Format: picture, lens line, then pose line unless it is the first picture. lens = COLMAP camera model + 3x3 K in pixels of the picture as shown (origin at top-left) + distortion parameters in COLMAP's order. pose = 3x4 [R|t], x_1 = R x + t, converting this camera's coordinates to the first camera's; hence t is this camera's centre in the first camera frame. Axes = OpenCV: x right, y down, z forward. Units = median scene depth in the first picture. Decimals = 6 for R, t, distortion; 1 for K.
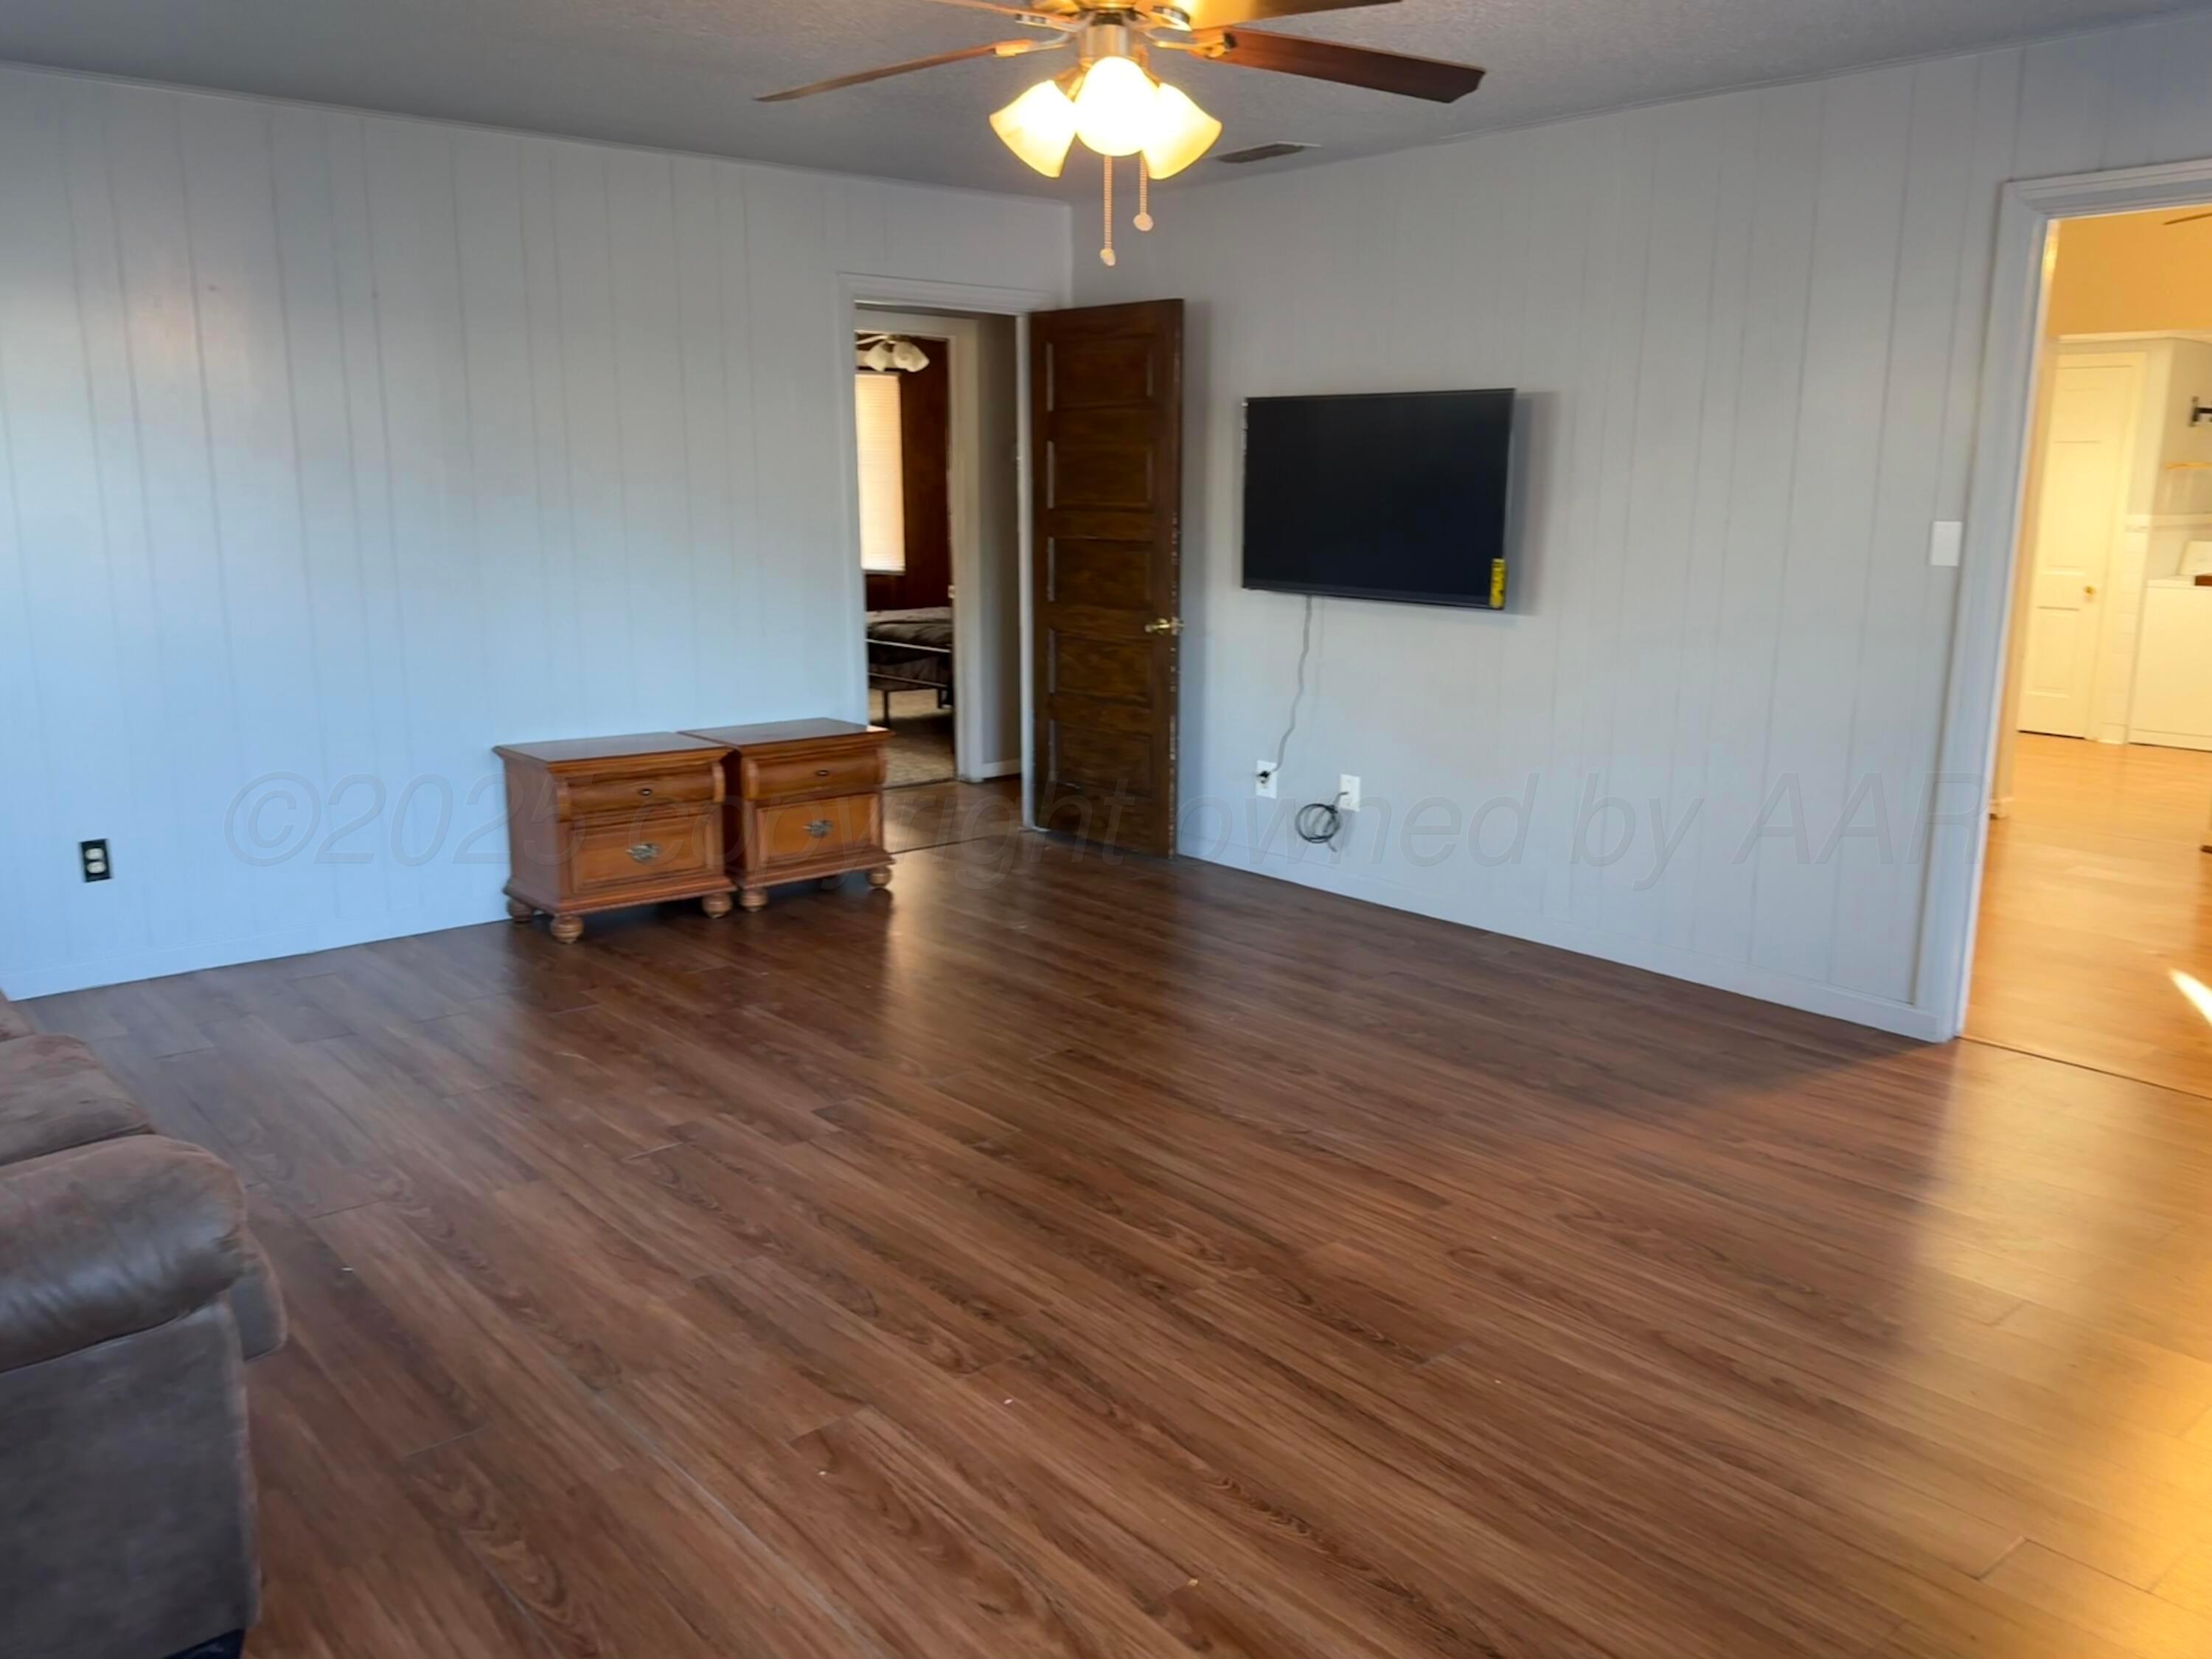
lens RADIAL K [[1772.6, 0, 1106.0], [0, 1772.6, 829.5], [0, 0, 1]] dist [0.085554, 0.000524]
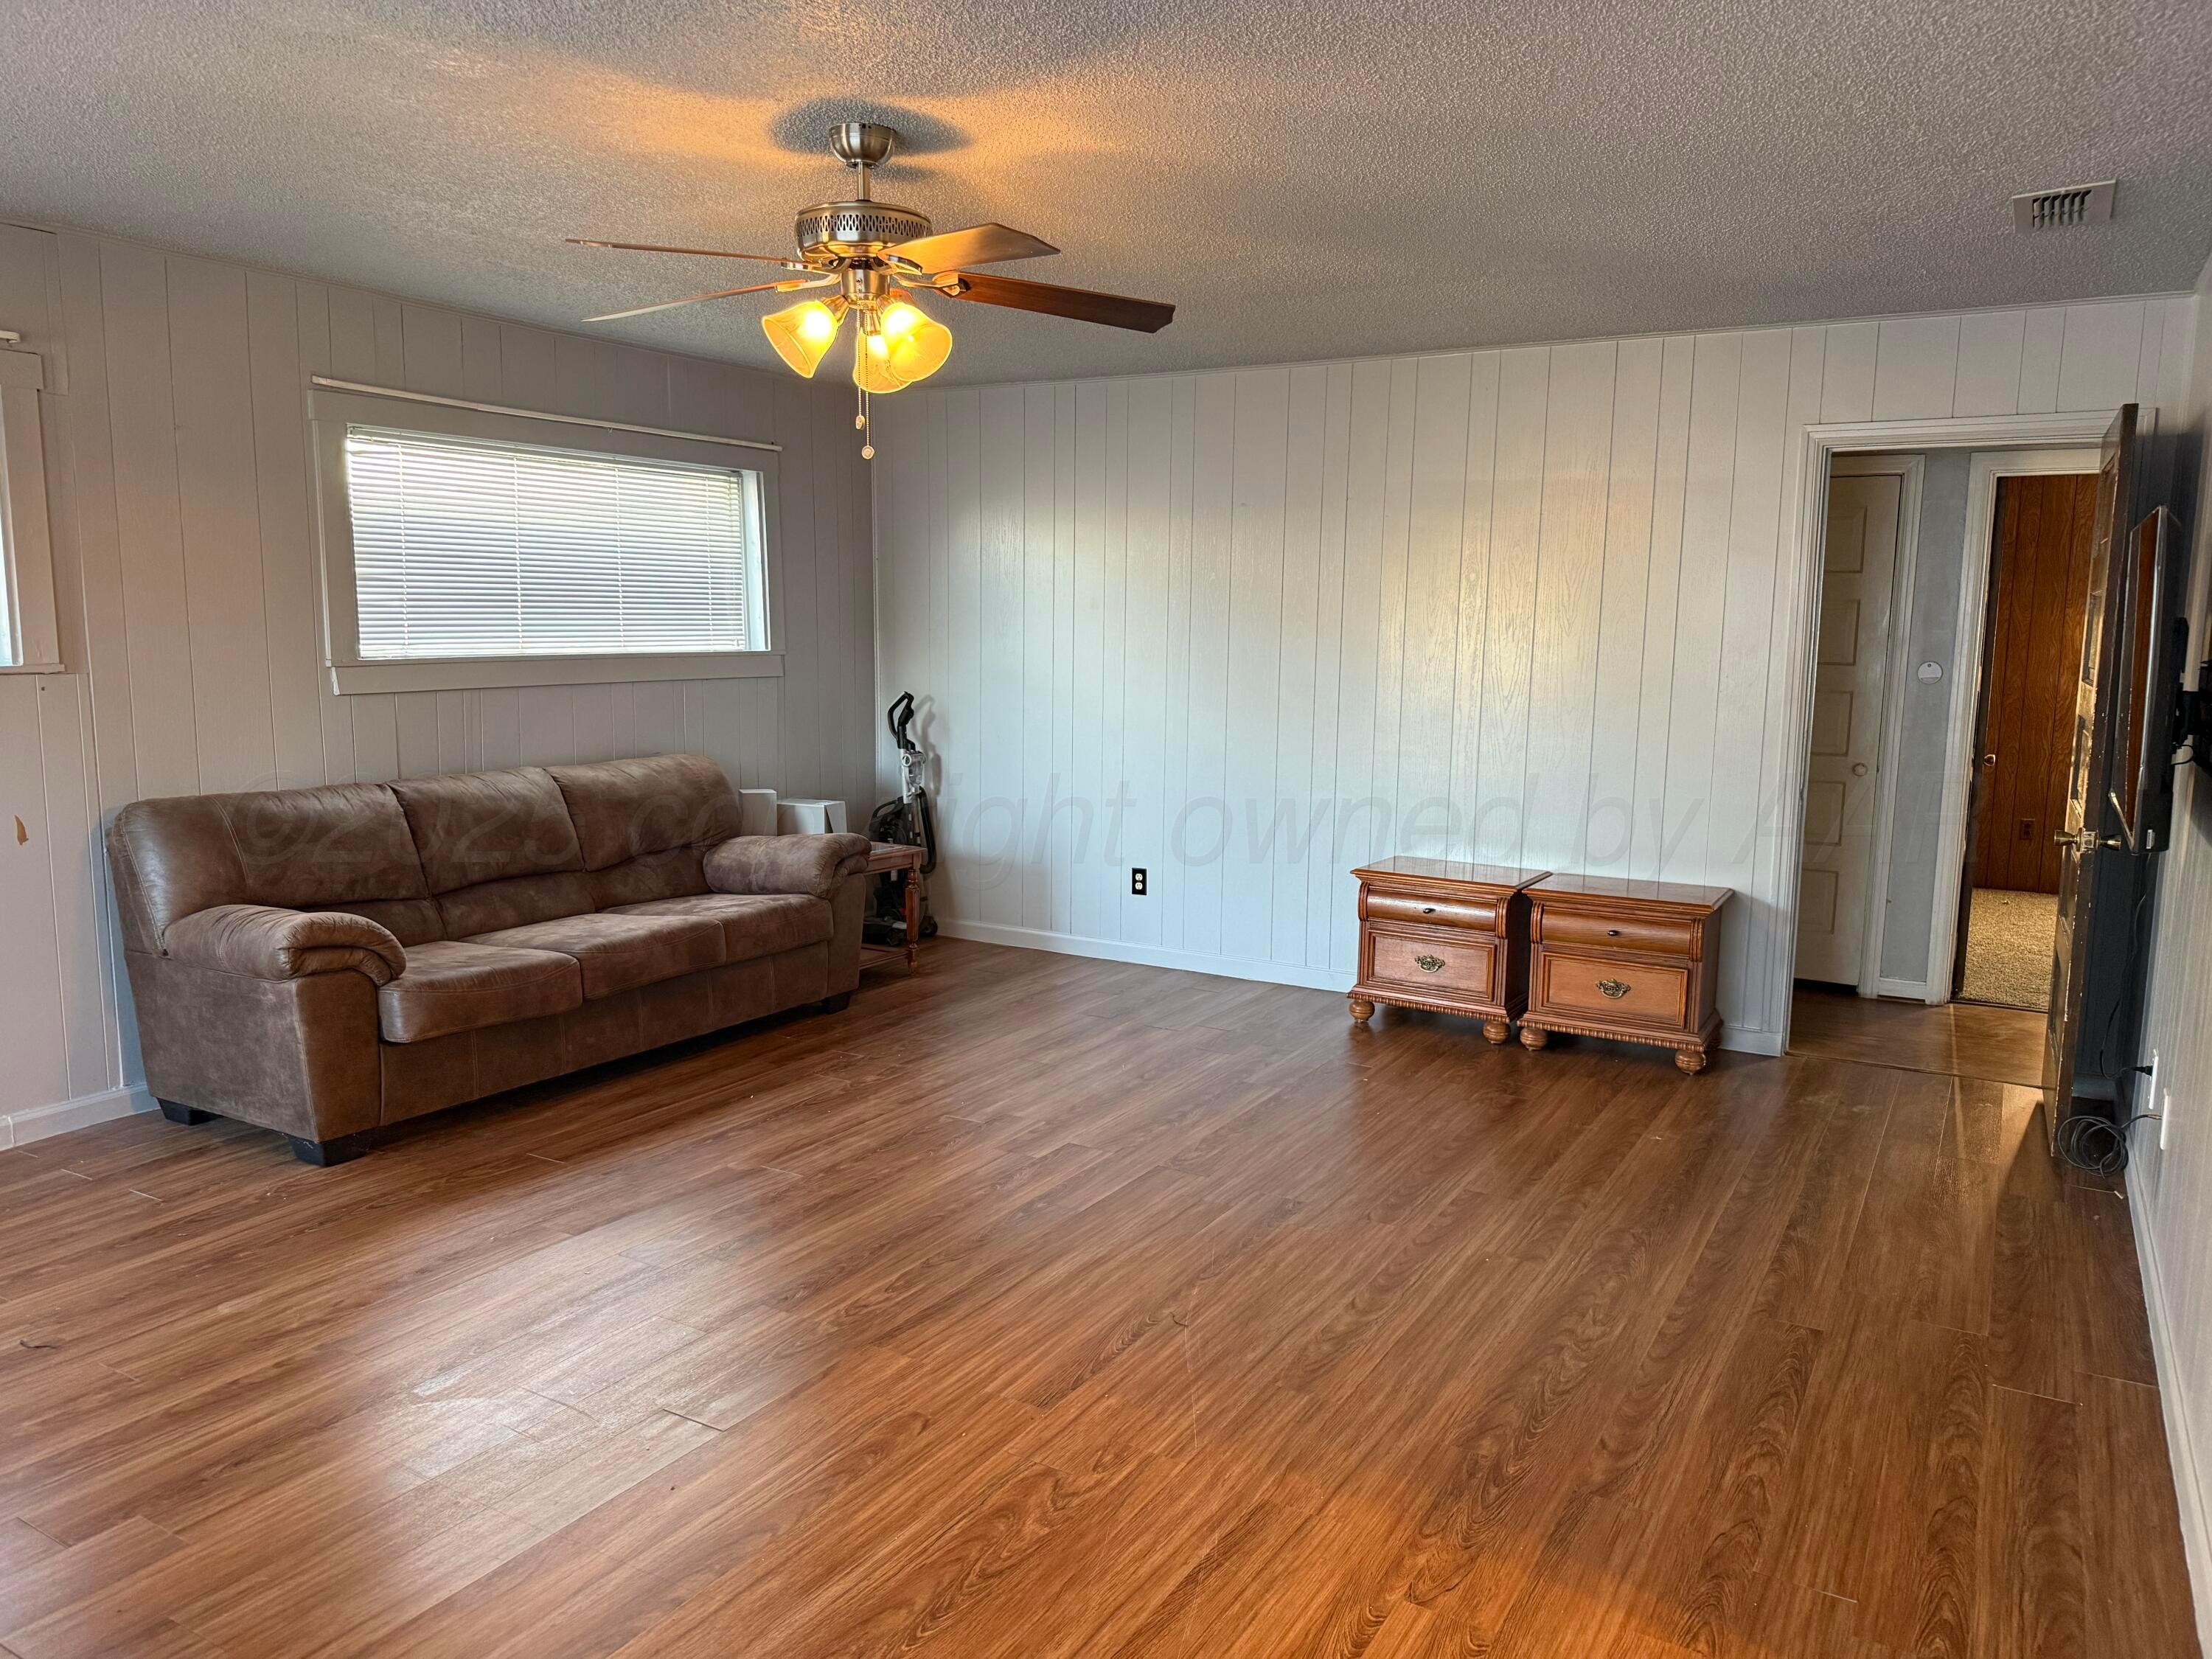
lens RADIAL K [[1561.3, 0, 1106.0], [0, 1561.3, 829.5], [0, 0, 1]] dist [0.039272, -0.002416]
pose [[0.327857, 0.128670, -0.935924, 0.766901], [-0.204617, 0.976837, 0.062617, -0.117732], [0.922302, 0.170976, 0.346591, 0.572553]]
